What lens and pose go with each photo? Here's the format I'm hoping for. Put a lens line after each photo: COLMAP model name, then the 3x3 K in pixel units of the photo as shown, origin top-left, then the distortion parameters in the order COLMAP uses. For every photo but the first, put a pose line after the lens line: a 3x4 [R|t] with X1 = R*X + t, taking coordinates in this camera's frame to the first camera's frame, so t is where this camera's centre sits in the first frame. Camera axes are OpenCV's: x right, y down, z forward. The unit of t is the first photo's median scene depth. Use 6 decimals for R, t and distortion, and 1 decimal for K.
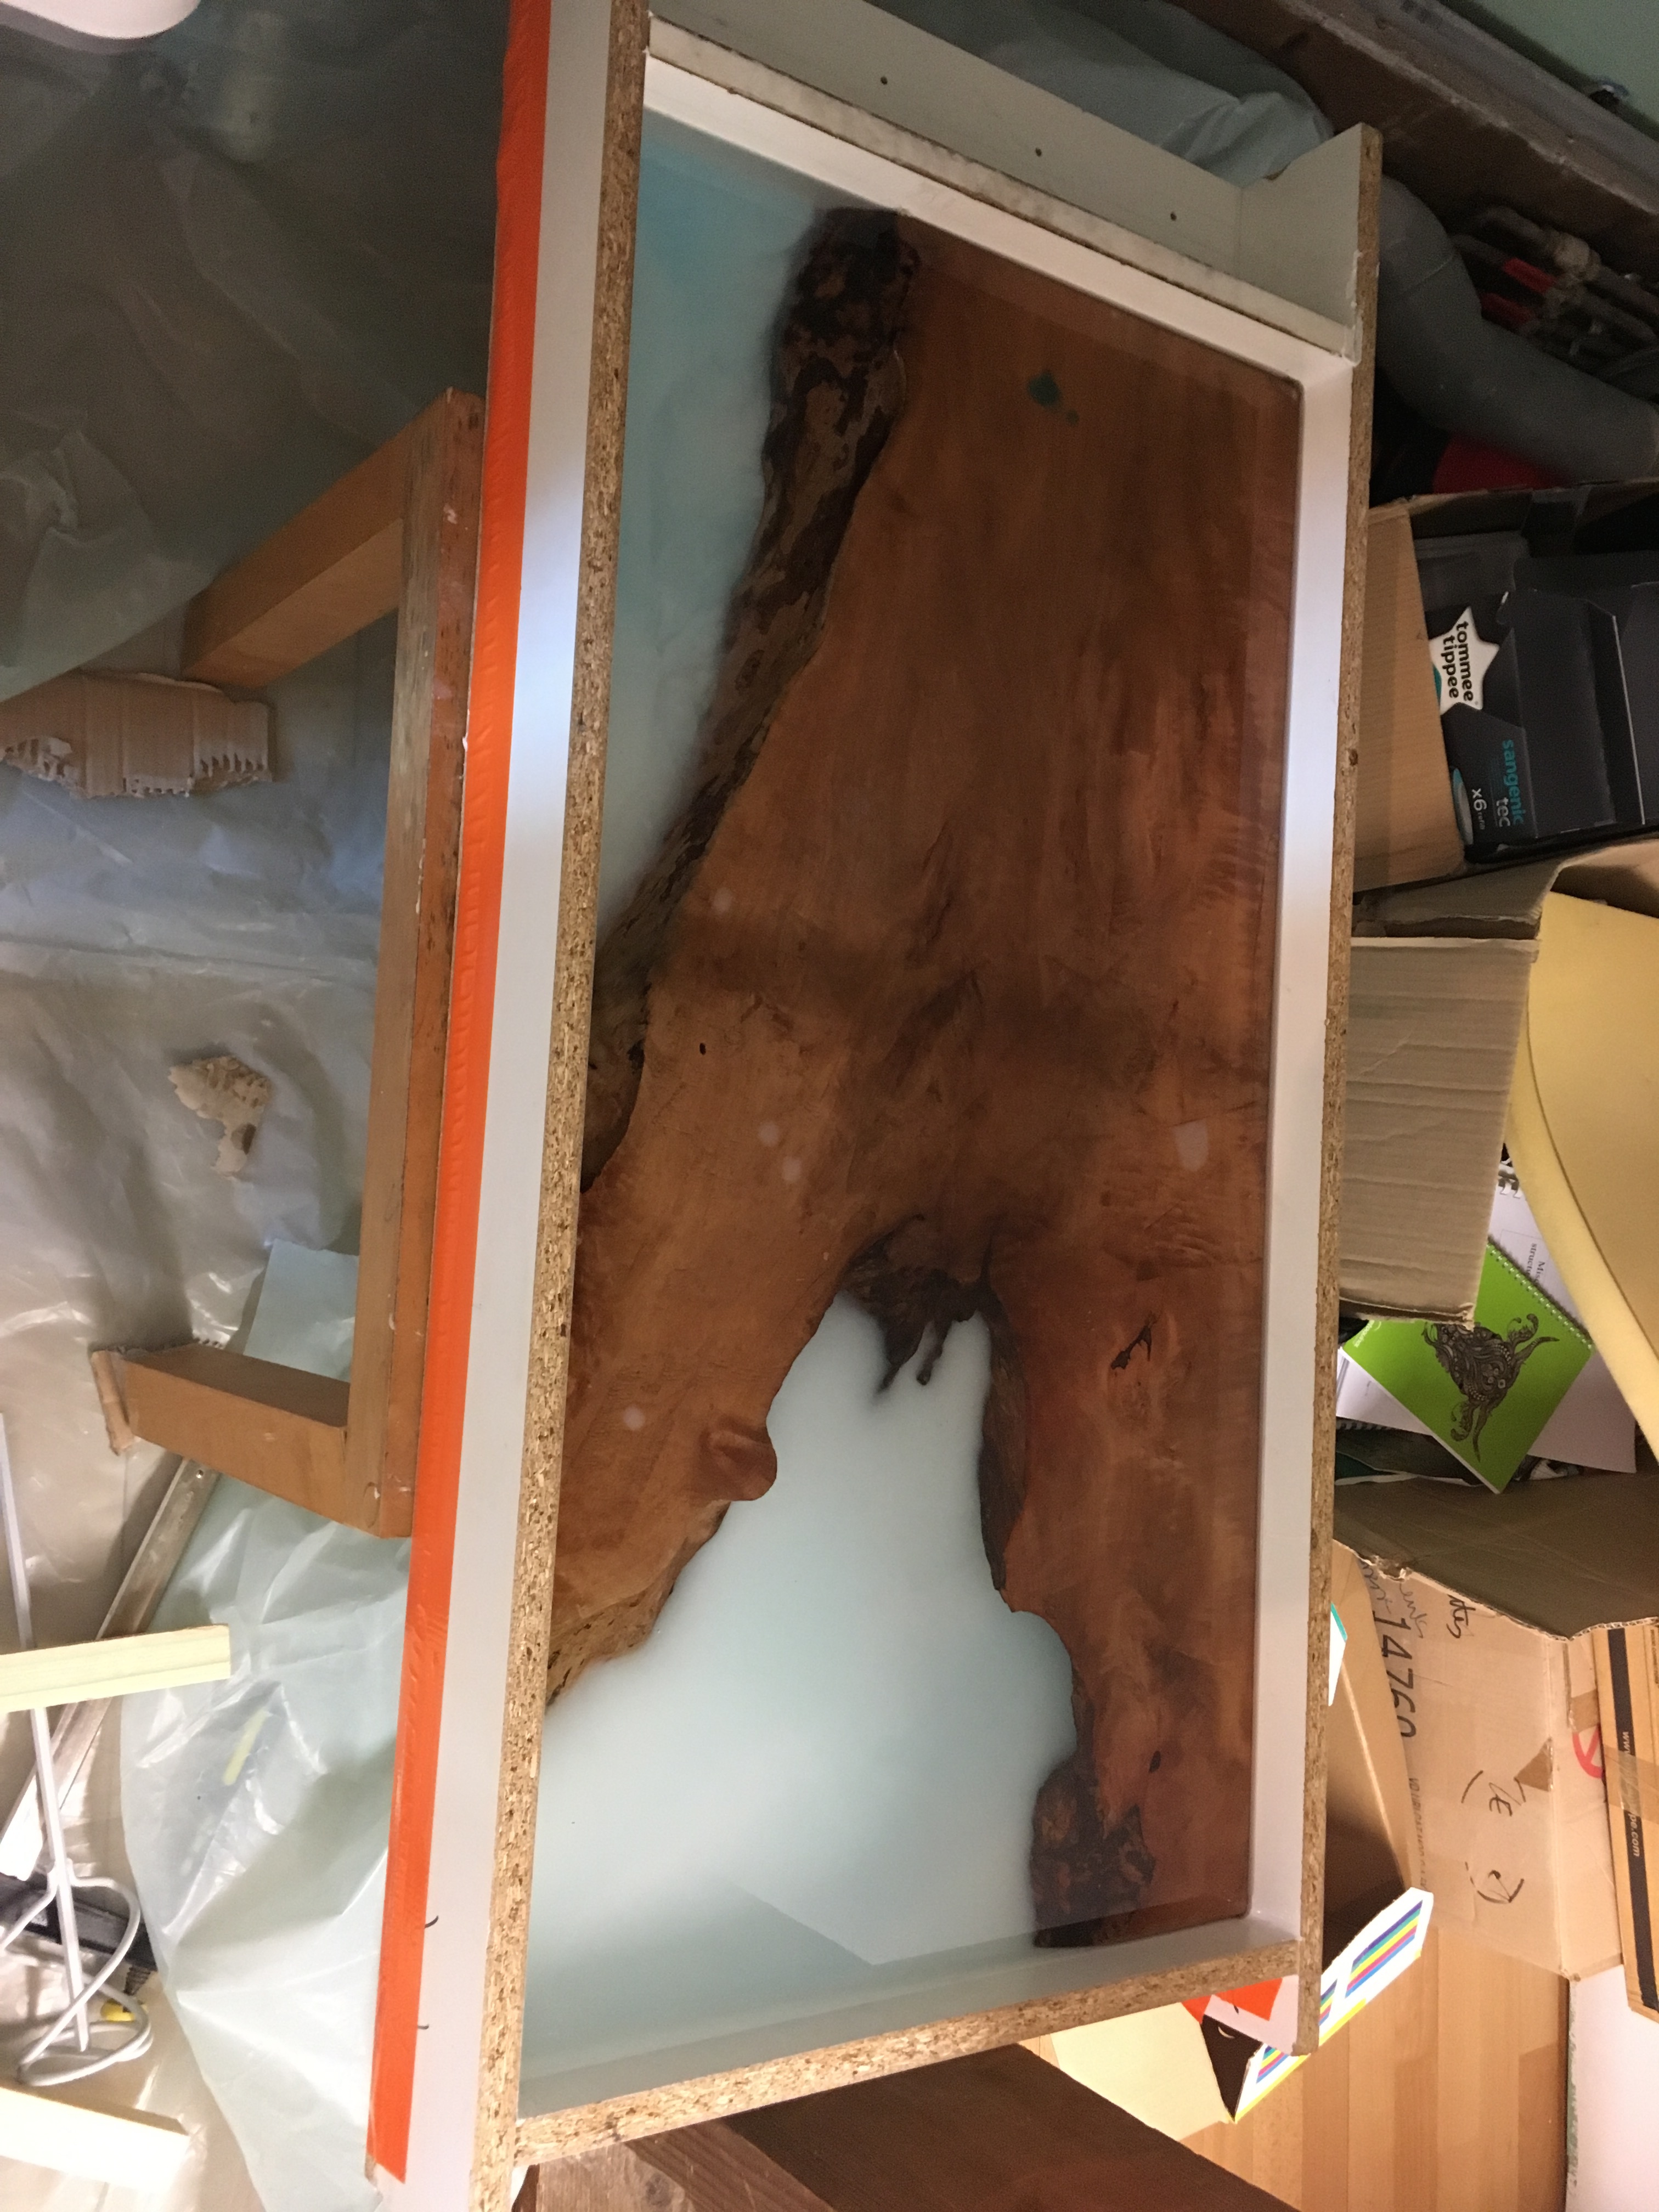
lens RADIAL K [[1899.4, 0, 829.5], [0, 1899.4, 1106.0], [0, 0, 1]] dist [0.093141, -0.139736]
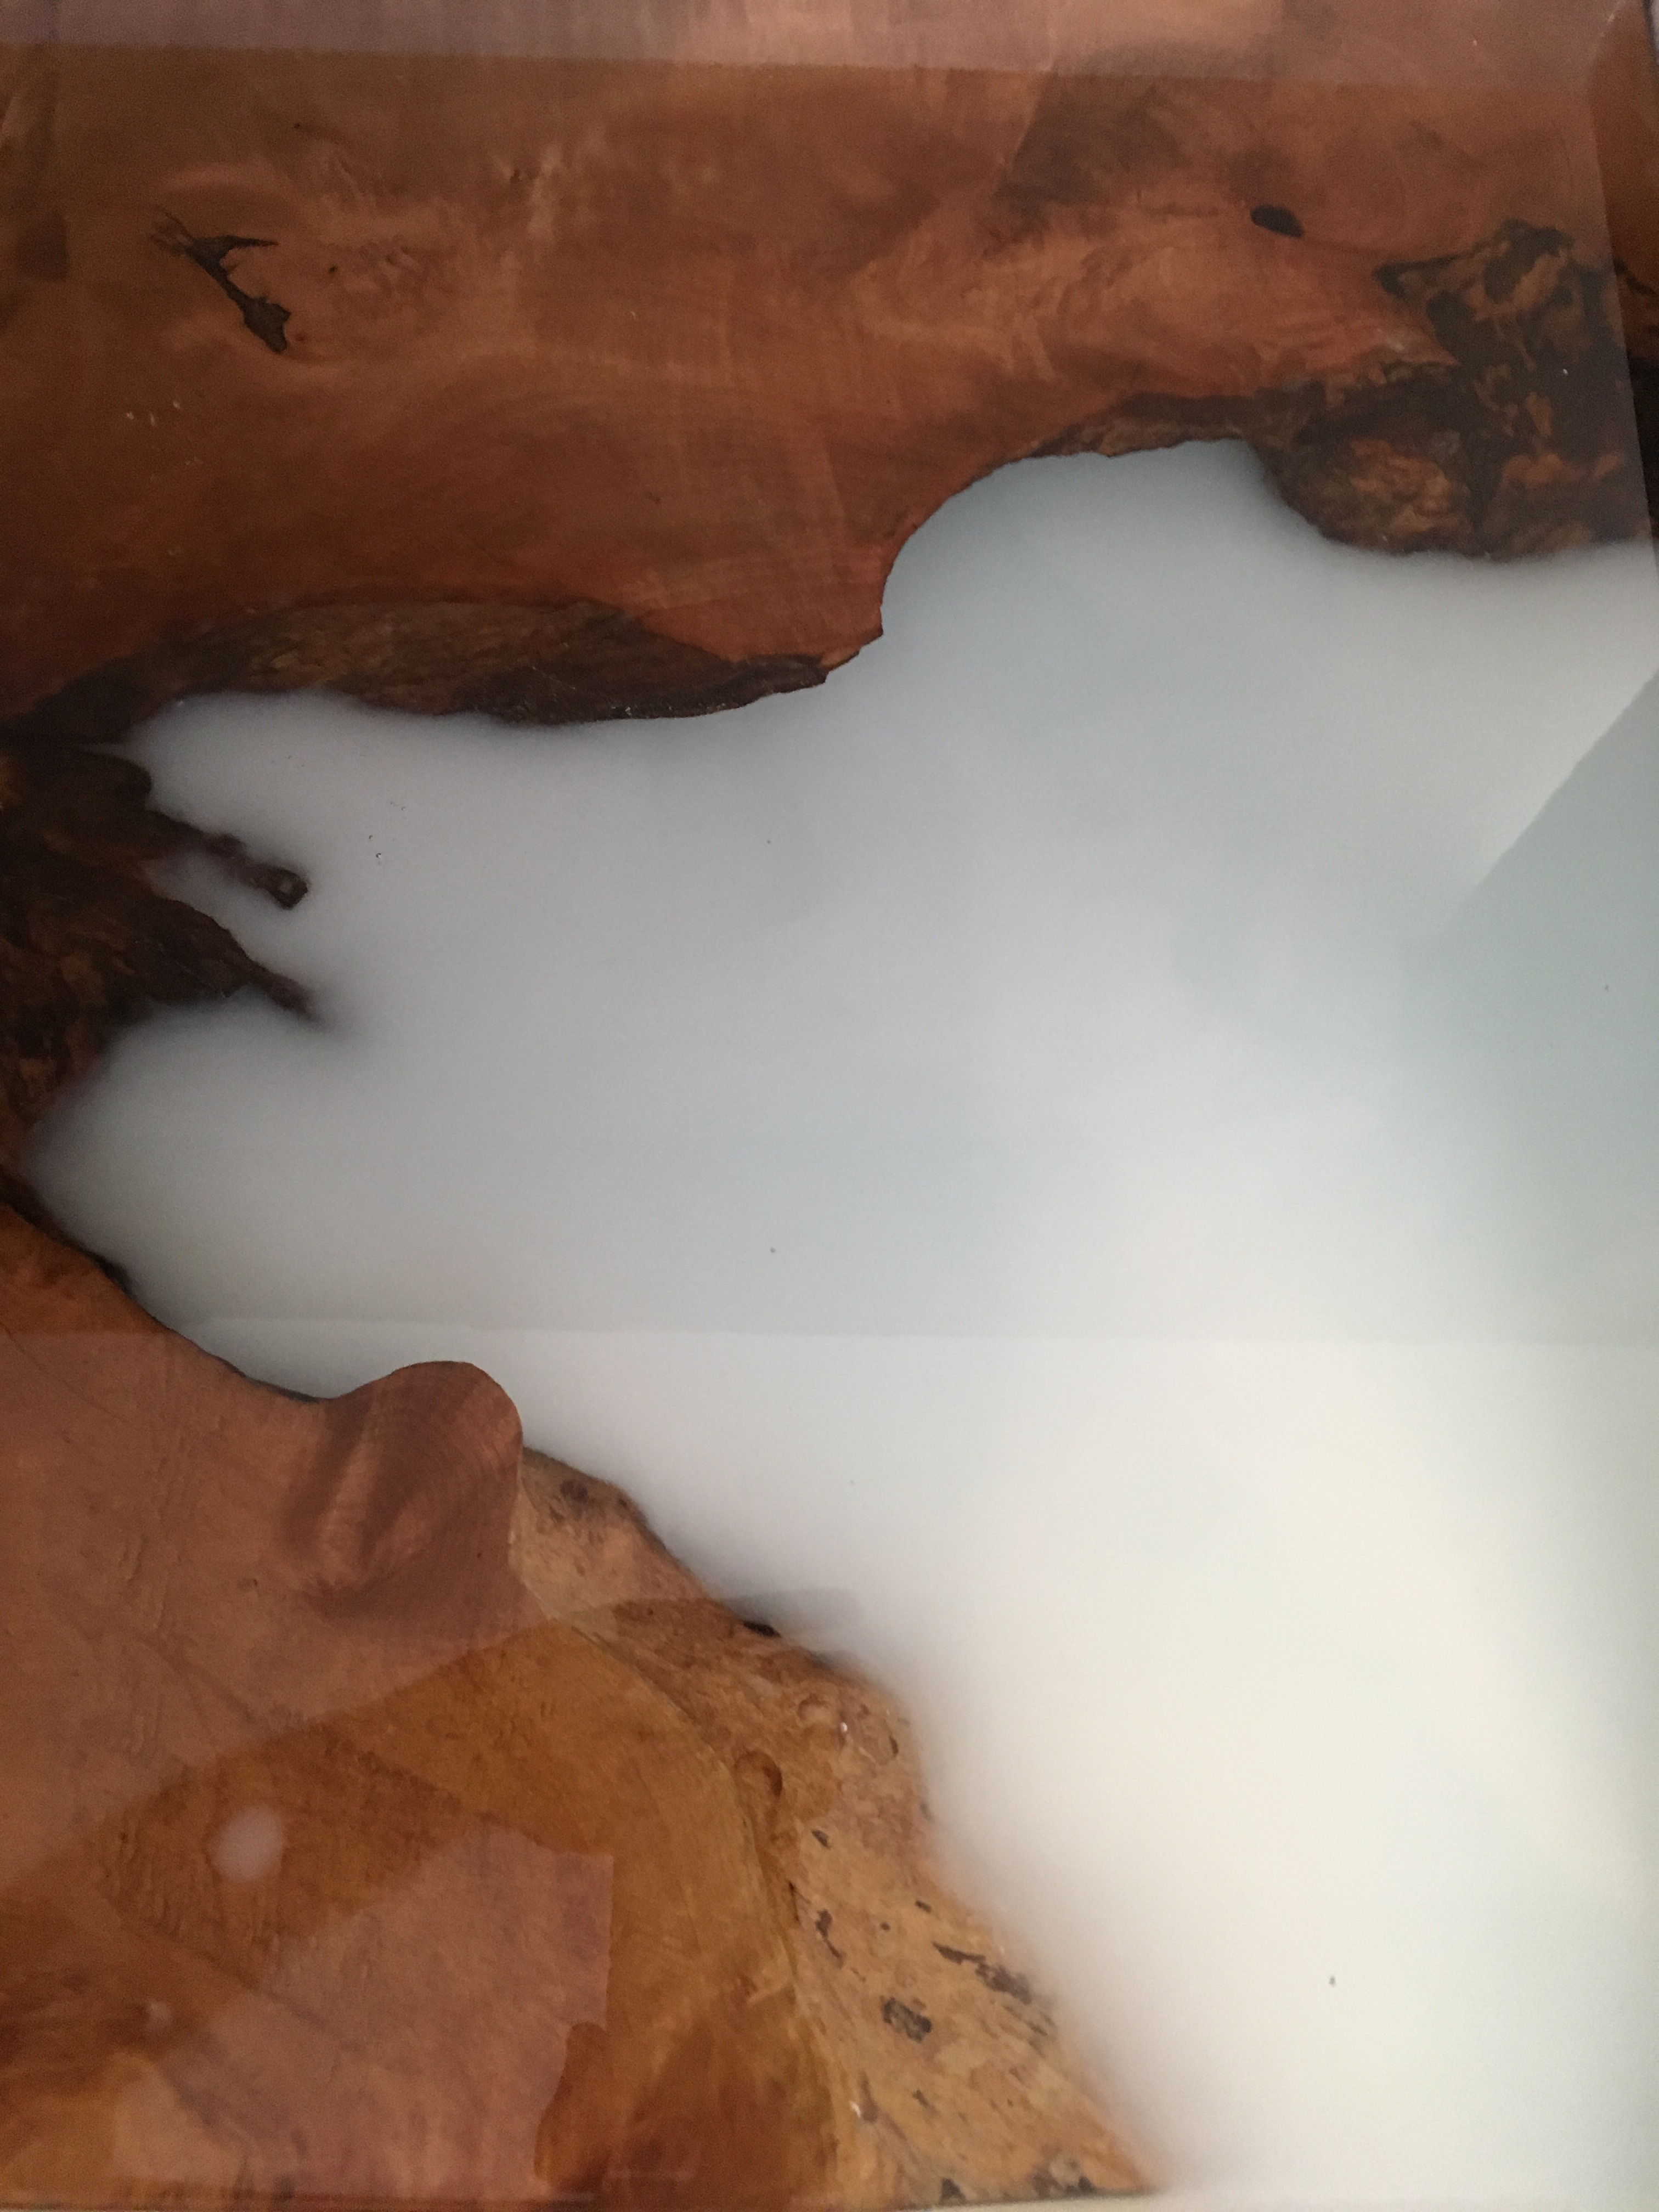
lens RADIAL K [[1985.3, 0, 912.5], [0, 1985.3, 1122.5], [0, 0, 1]] dist [0.056569, -0.088355]
pose [[-0.025924, -0.958583, -0.283630, 0.117418], [0.994308, -0.054056, 0.091813, 0.232874], [-0.103342, -0.279635, 0.954528, 0.595120]]
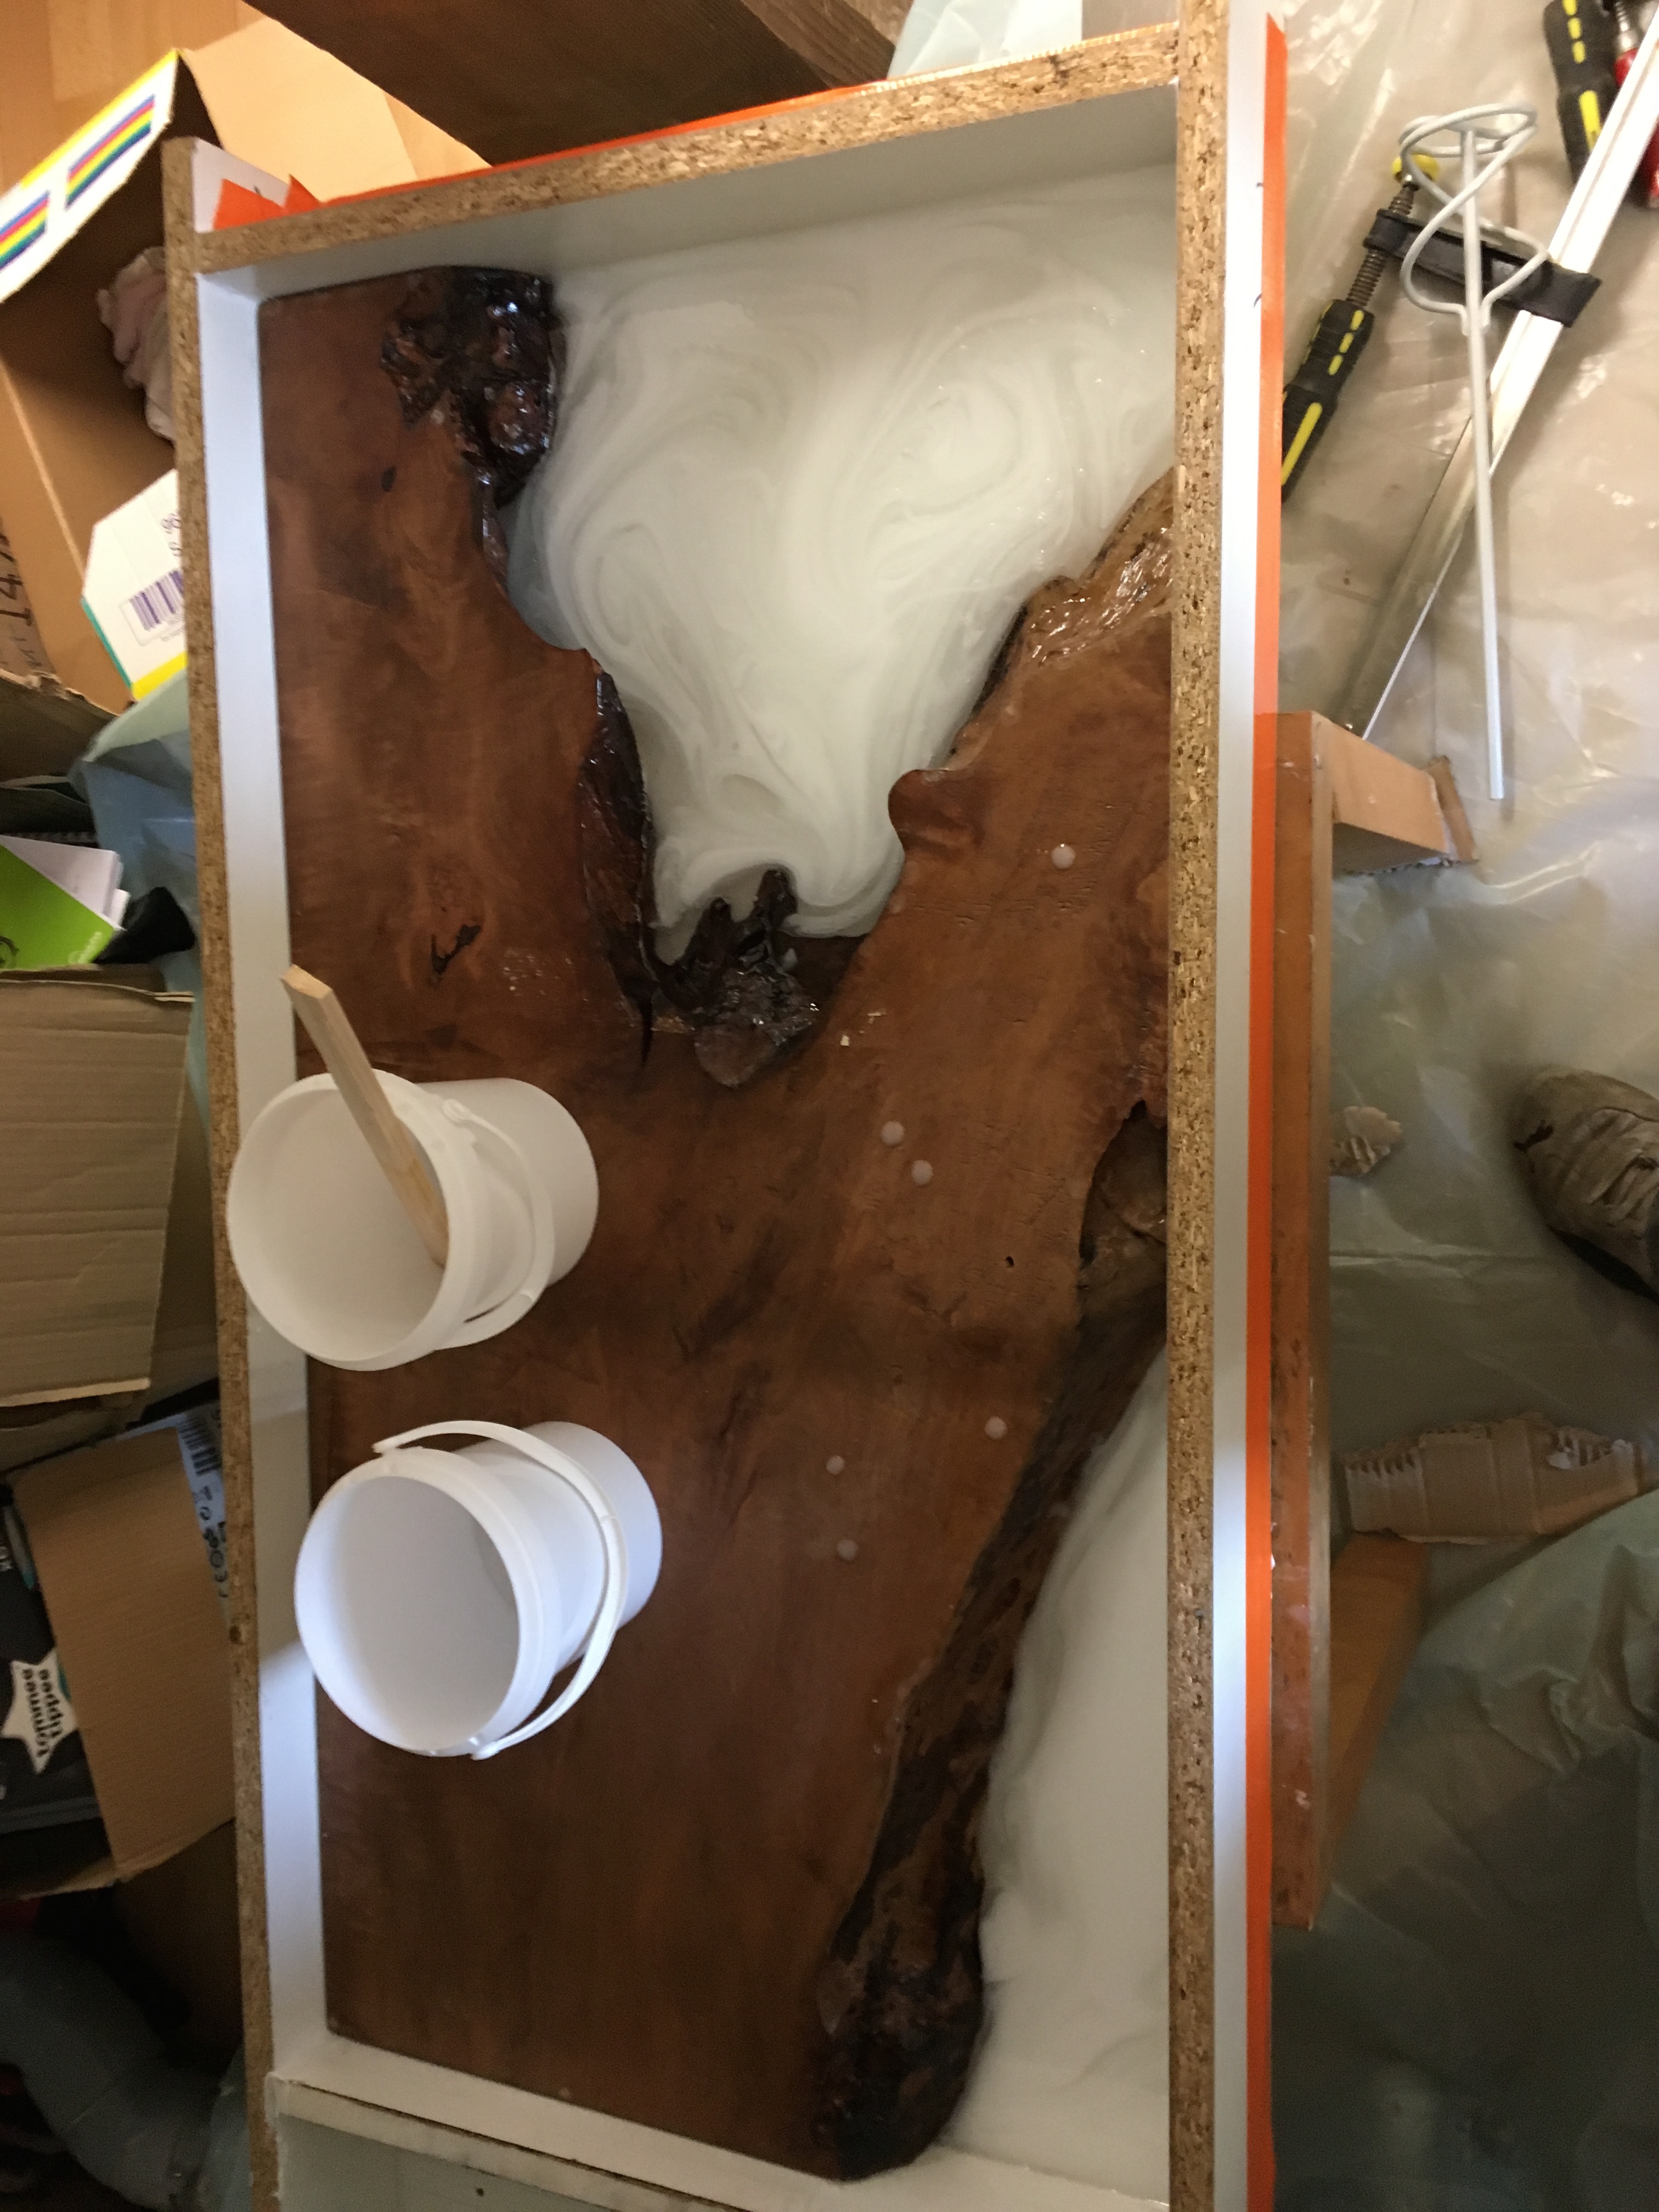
lens RADIAL K [[1888.4, 0, 837.7], [0, 1888.4, 1104.0], [0, 0, 1]] dist [0.089779, -0.128979]
pose [[-0.982082, 0.081389, -0.169975, 0.150314], [-0.077146, -0.996524, -0.031432, 0.074735], [-0.171942, -0.017756, 0.984947, 0.112691]]
